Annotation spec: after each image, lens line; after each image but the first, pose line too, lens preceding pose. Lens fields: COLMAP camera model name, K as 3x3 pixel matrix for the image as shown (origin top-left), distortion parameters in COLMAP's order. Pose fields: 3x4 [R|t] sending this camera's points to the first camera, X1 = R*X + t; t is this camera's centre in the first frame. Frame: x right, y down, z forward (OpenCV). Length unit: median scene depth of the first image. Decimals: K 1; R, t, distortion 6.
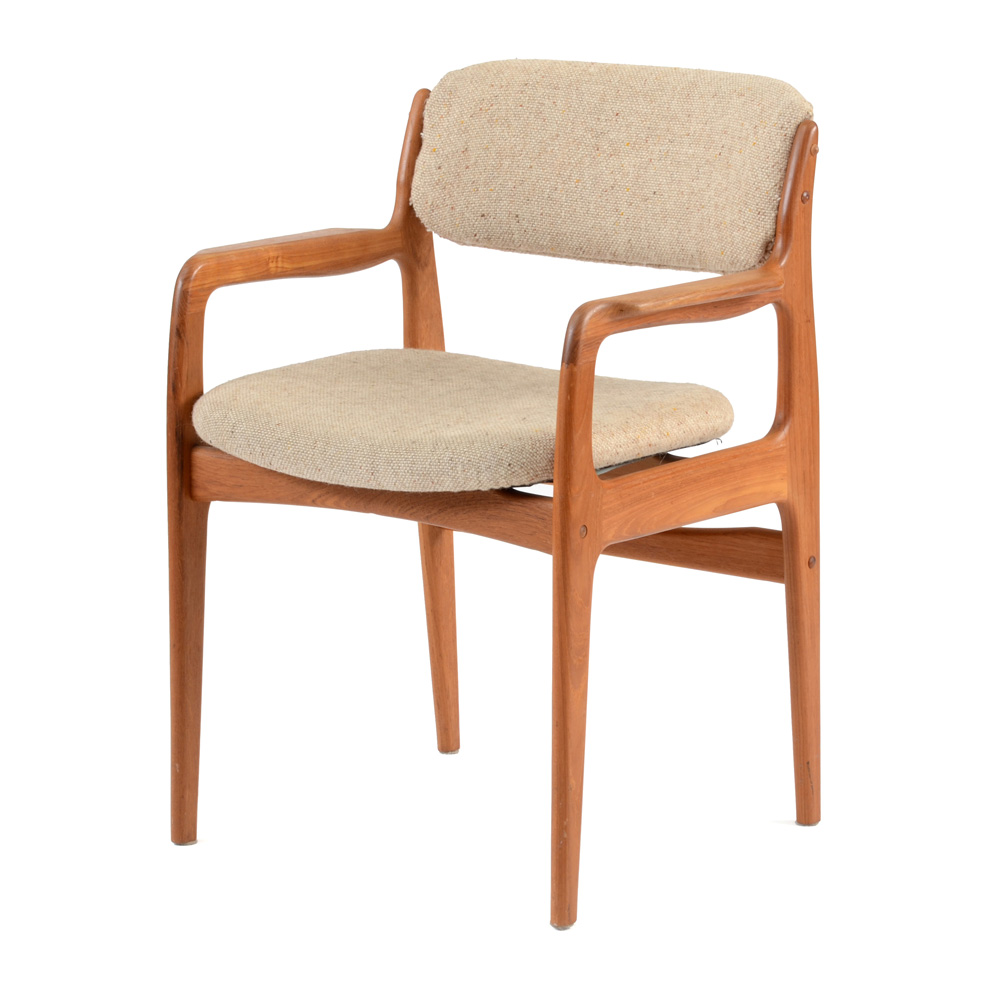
lens RADIAL K [[4141.3, 0, 509.0], [0, 4141.3, 493.9], [0, 0, 1]] dist [0.533310, 0.000000]
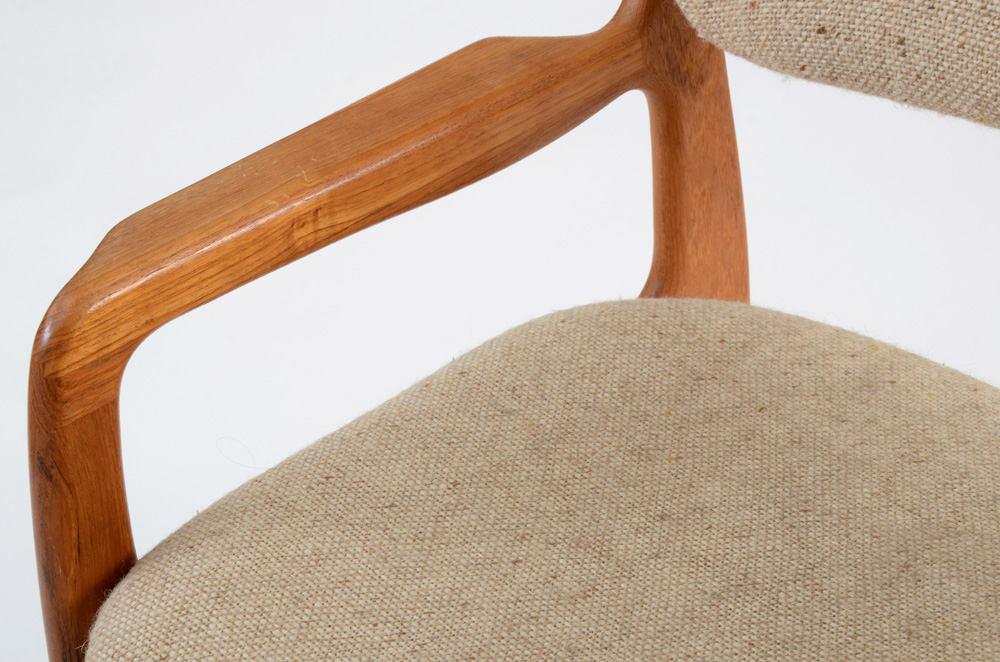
lens RADIAL K [[2438.9, 0, 494.9], [0, 2438.9, 331.3], [0, 0, 1]] dist [0.527875, 0.000000]
pose [[0.983662, 0.054174, -0.171682, 0.006484], [0.016251, 0.923035, 0.384372, -0.141836], [0.179292, -0.380882, 0.907074, 0.764549]]
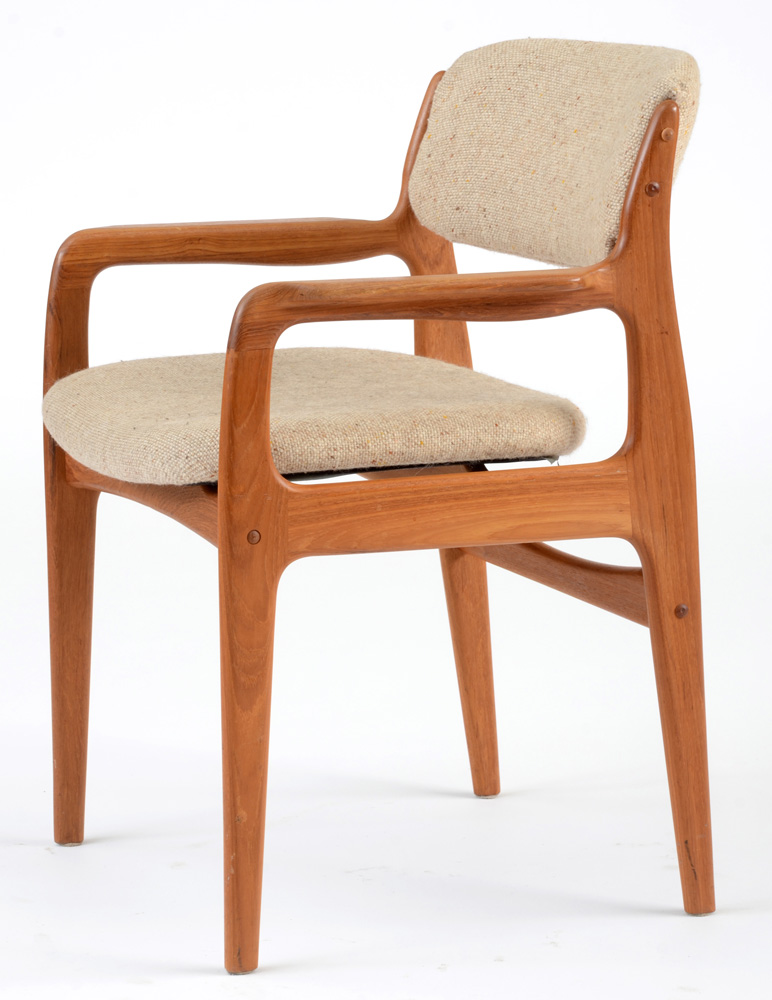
lens RADIAL K [[3827.8, 0, 382.5], [0, 3827.8, 510.8], [0, 0, 1]] dist [1.025589, 0.000000]
pose [[0.857484, 0.075636, -0.508921, 0.428232], [-0.087337, 0.996178, 0.000898, 0.000149], [0.507044, 0.043677, 0.860813, 0.267826]]
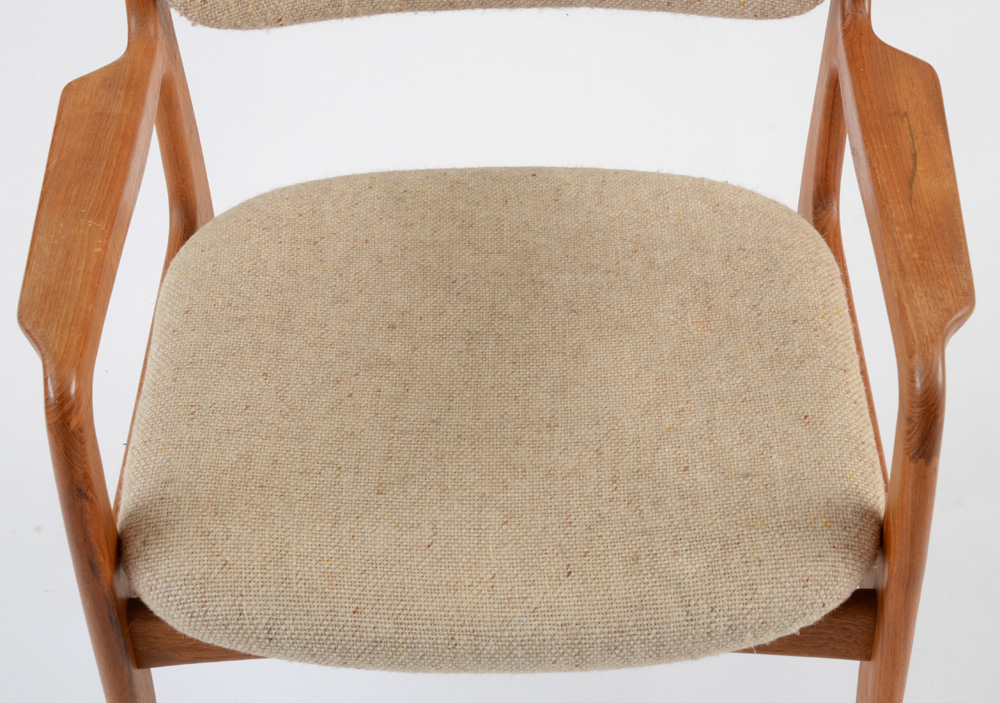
lens RADIAL K [[1926.8, 0, 499.1], [0, 1926.8, 356.1], [0, 0, 1]] dist [0.318147, 0.000000]
pose [[0.812647, -0.416111, 0.407991, -0.129606], [0.145492, 0.822804, 0.549386, -0.186290], [-0.564303, -0.387097, 0.729190, 0.758100]]
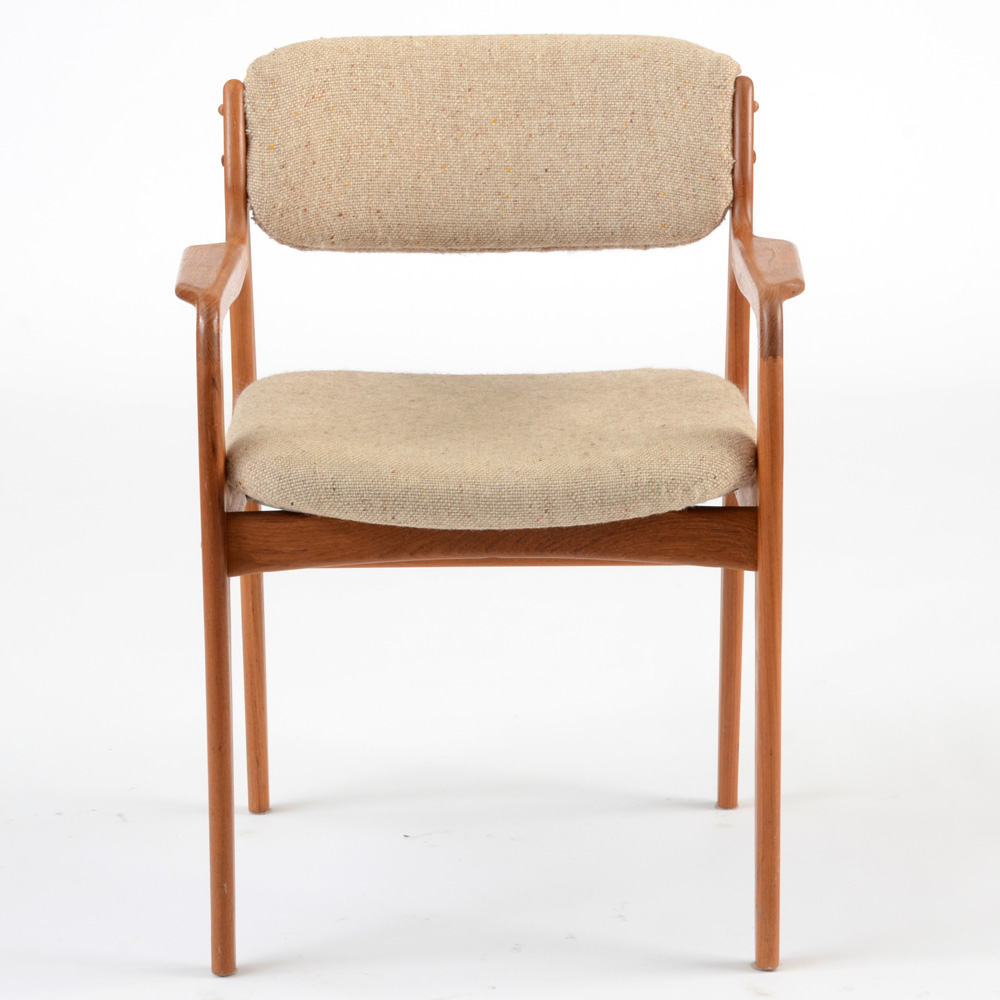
lens RADIAL K [[3377.3, 0, 494.2], [0, 3377.3, 502.1], [0, 0, 1]] dist [0.395203, 0.000000]
pose [[0.806804, -0.147186, 0.572192, -0.418305], [0.129699, 0.988971, 0.071516, -0.055044], [-0.576407, 0.016513, 0.816996, 0.392346]]
